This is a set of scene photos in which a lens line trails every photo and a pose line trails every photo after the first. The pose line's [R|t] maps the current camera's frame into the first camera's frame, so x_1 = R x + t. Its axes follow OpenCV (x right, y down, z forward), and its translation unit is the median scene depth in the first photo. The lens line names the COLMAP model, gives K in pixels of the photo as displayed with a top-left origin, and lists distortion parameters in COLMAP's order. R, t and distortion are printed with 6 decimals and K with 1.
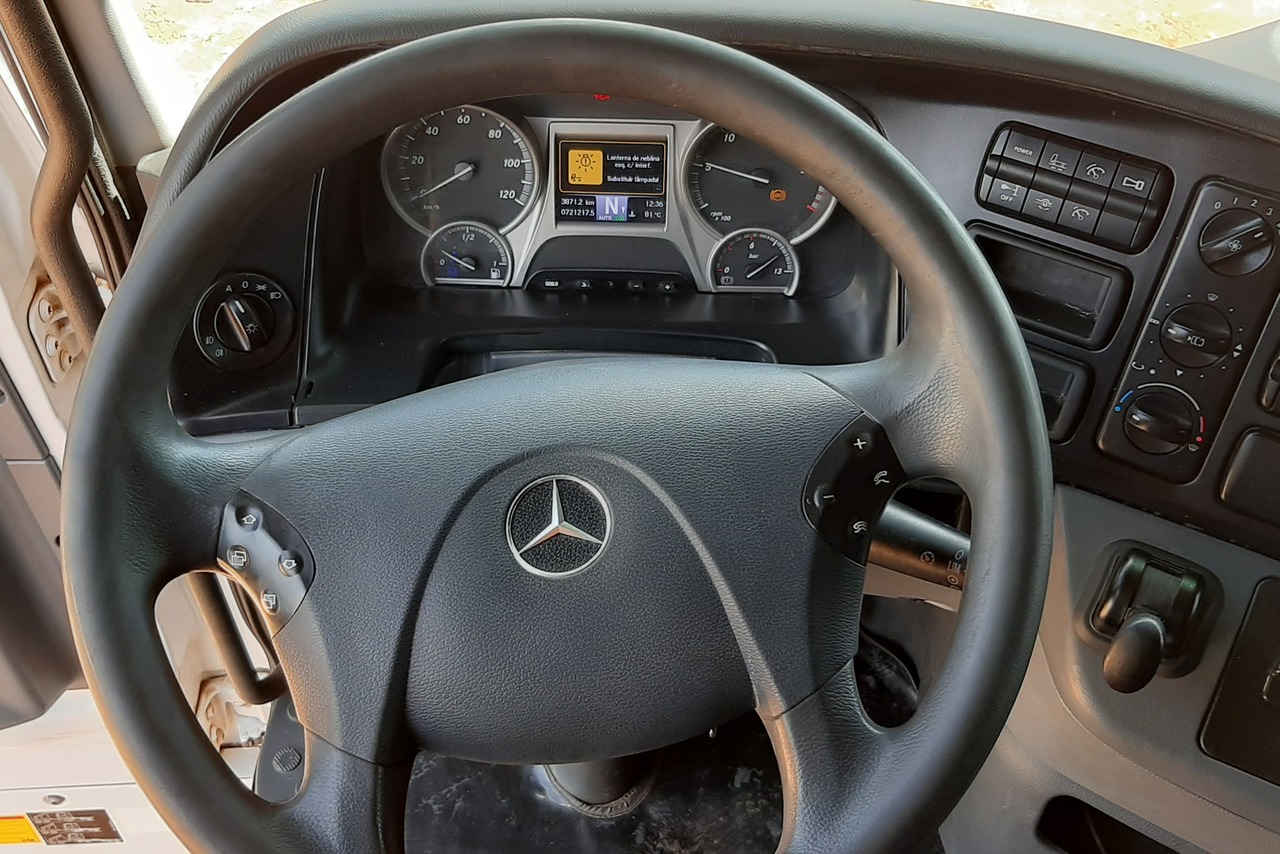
lens RADIAL K [[1584.1, 0, 636.1], [0, 1584.1, 422.6], [0, 0, 1]] dist [0.256804, -1.067004]
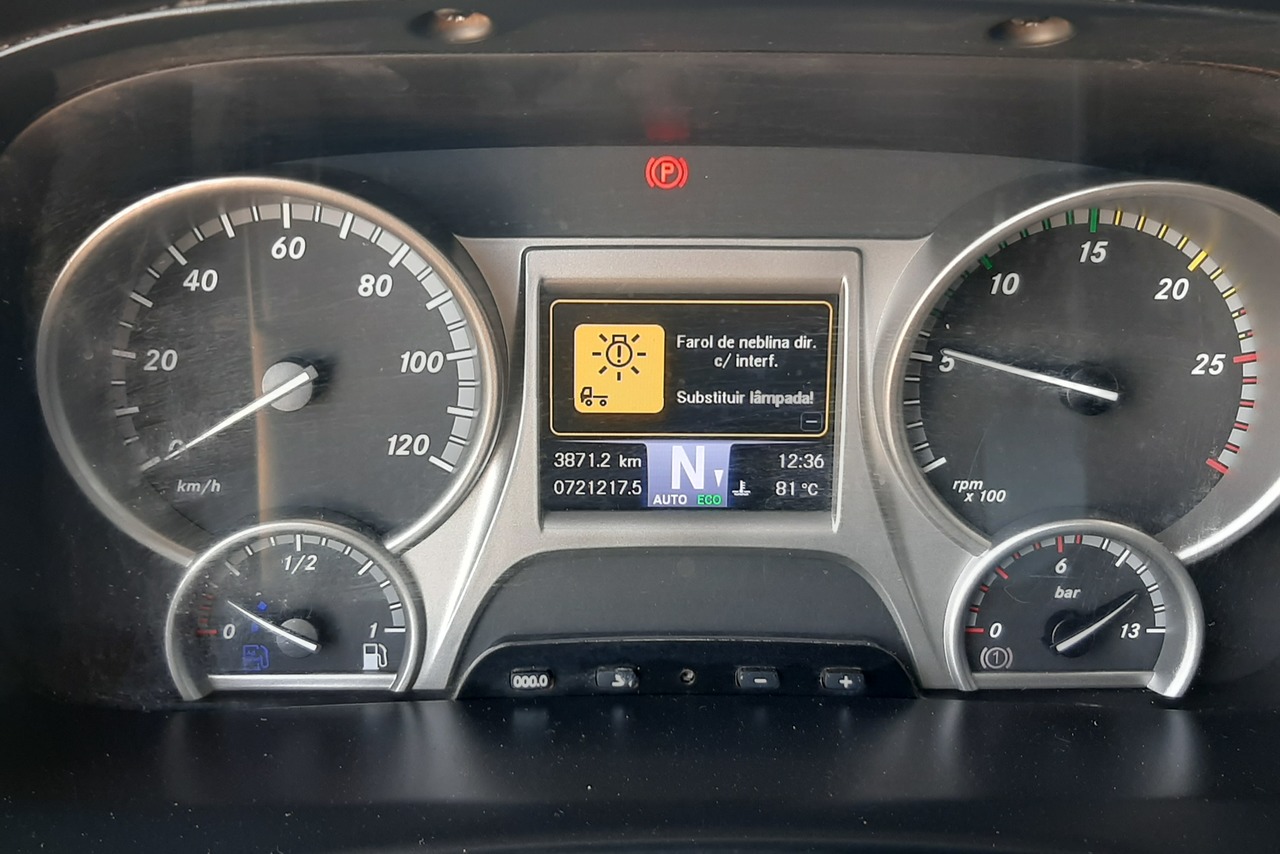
lens RADIAL K [[1584.1, 0, 636.1], [0, 1584.1, 422.6], [0, 0, 1]] dist [0.256804, -1.067004]
pose [[0.996169, -0.018909, 0.085382, -0.059578], [0.033707, 0.983928, -0.175358, -0.081491], [-0.080694, 0.177564, 0.980795, 0.630745]]
